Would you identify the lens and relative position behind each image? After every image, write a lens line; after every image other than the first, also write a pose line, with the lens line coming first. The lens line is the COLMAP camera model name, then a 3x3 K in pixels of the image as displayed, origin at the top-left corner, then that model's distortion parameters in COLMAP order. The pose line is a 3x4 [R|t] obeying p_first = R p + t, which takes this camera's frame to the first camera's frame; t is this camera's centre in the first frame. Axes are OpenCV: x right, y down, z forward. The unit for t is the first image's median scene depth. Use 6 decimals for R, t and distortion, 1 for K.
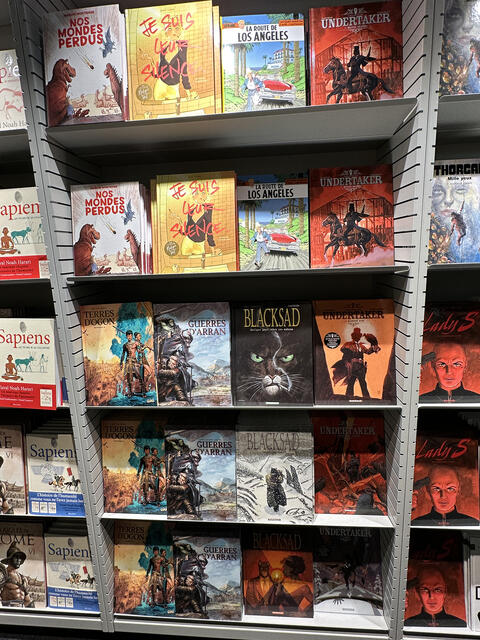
lens RADIAL K [[335.6, 0, 240.2], [0, 335.6, 318.1], [0, 0, 1]] dist [-0.008961, 0.000131]
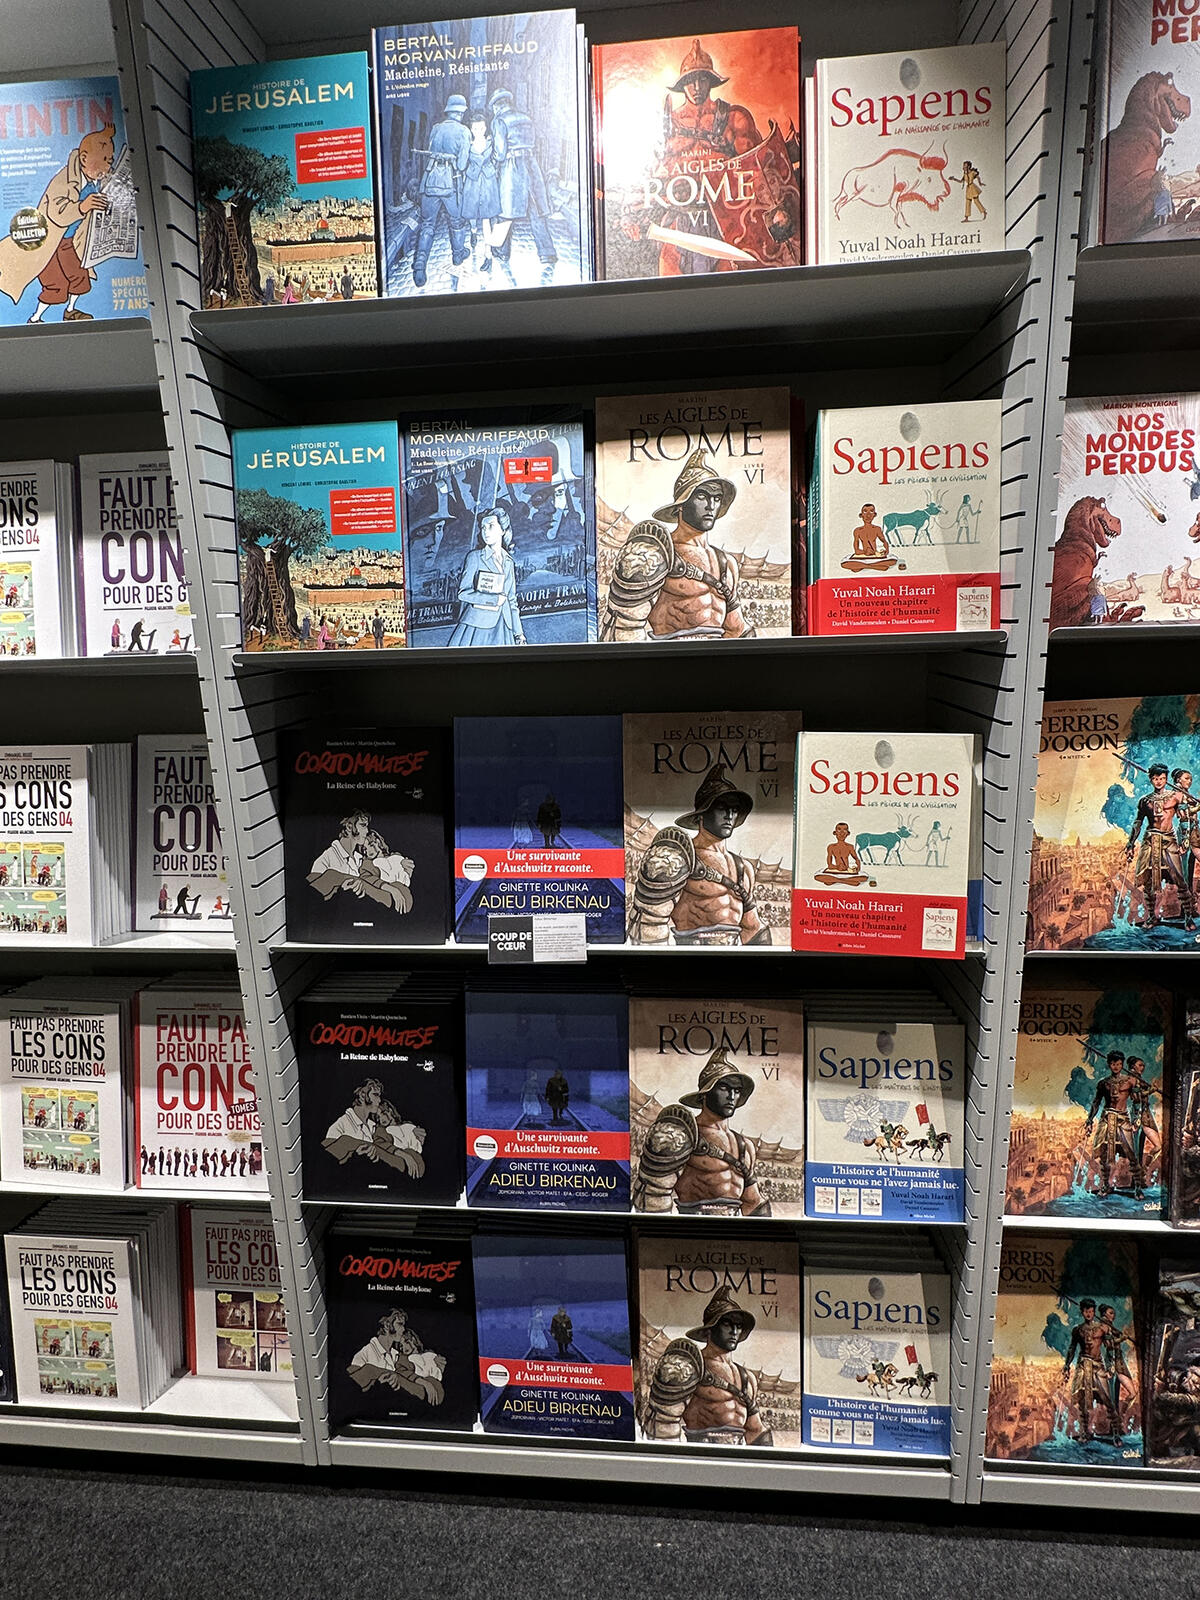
lens RADIAL K [[839.0, 0, 599.8], [0, 839.0, 802.8], [0, 0, 1]] dist [-0.008961, 0.000131]
pose [[0.999922, 0.010160, -0.007314, -0.900473], [-0.009974, 0.999636, 0.025050, 0.058064], [0.007566, -0.024975, 0.999659, -0.014131]]
